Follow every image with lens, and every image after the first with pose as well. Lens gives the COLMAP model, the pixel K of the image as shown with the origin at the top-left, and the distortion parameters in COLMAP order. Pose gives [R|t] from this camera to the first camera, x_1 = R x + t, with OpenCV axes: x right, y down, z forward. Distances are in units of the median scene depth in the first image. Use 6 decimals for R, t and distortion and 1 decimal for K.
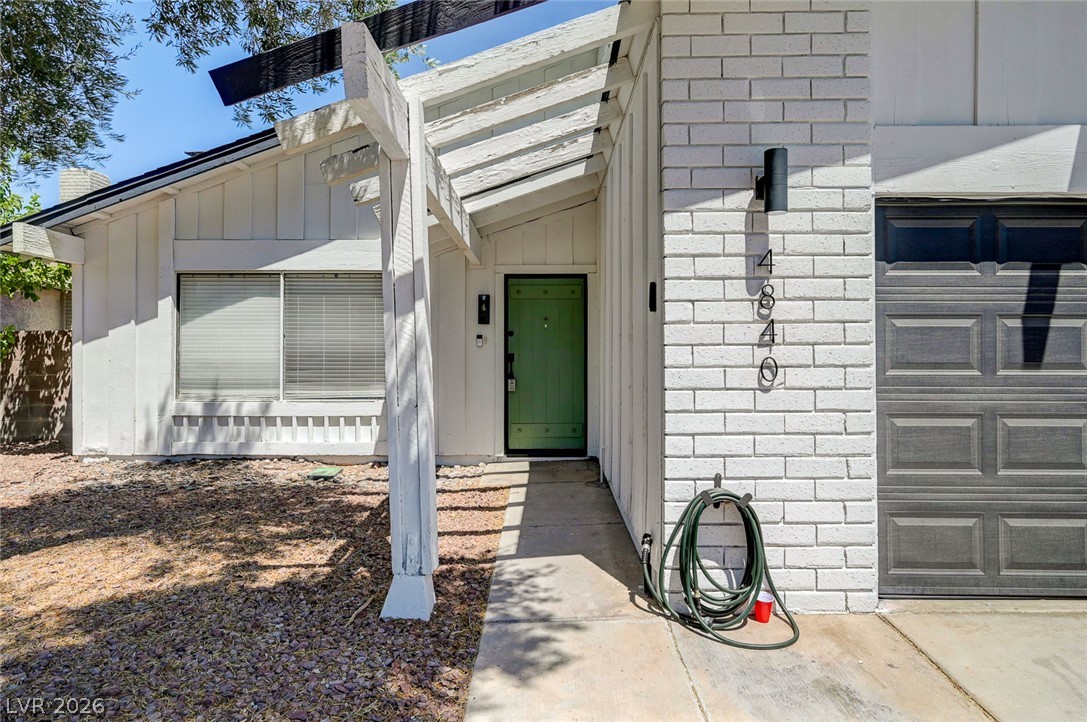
lens RADIAL K [[622.3, 0, 542.7], [0, 622.3, 352.5], [0, 0, 1]] dist [0.002835, -0.001476]
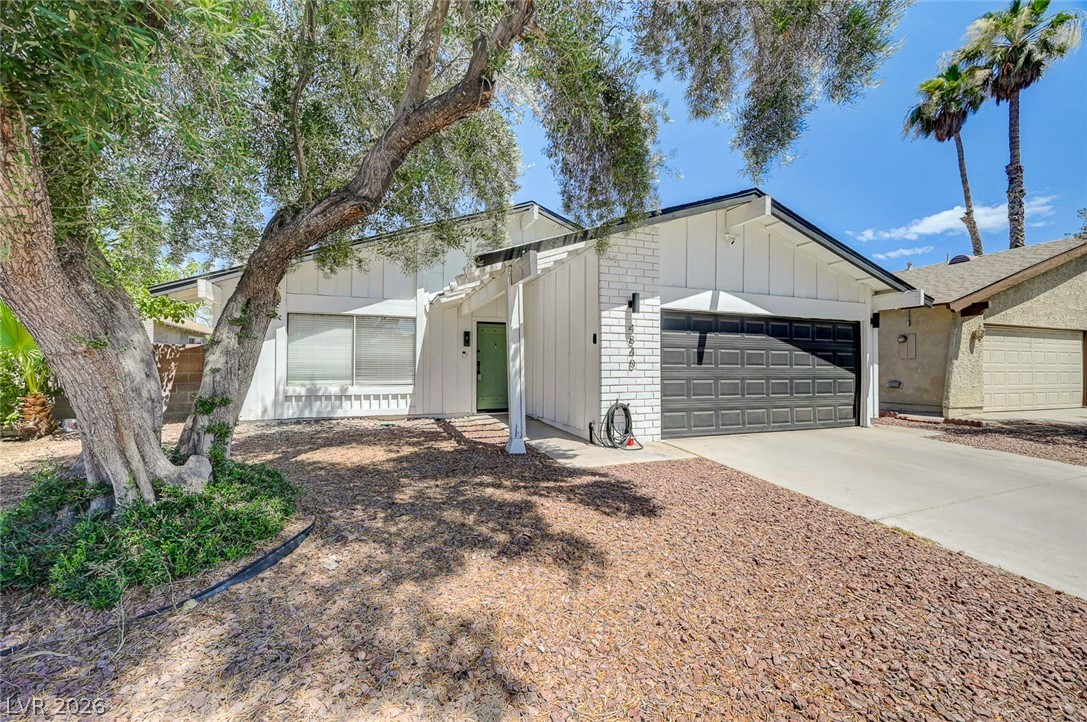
lens RADIAL K [[432.4, 0, 543.1], [0, 432.4, 366.7], [0, 0, 1]] dist [-0.001099, 0.000192]
pose [[0.930491, 0.003665, 0.366296, -0.795613], [-0.003301, 0.999993, -0.001620, 0.044992], [-0.366300, 0.000298, 0.930497, -0.789027]]
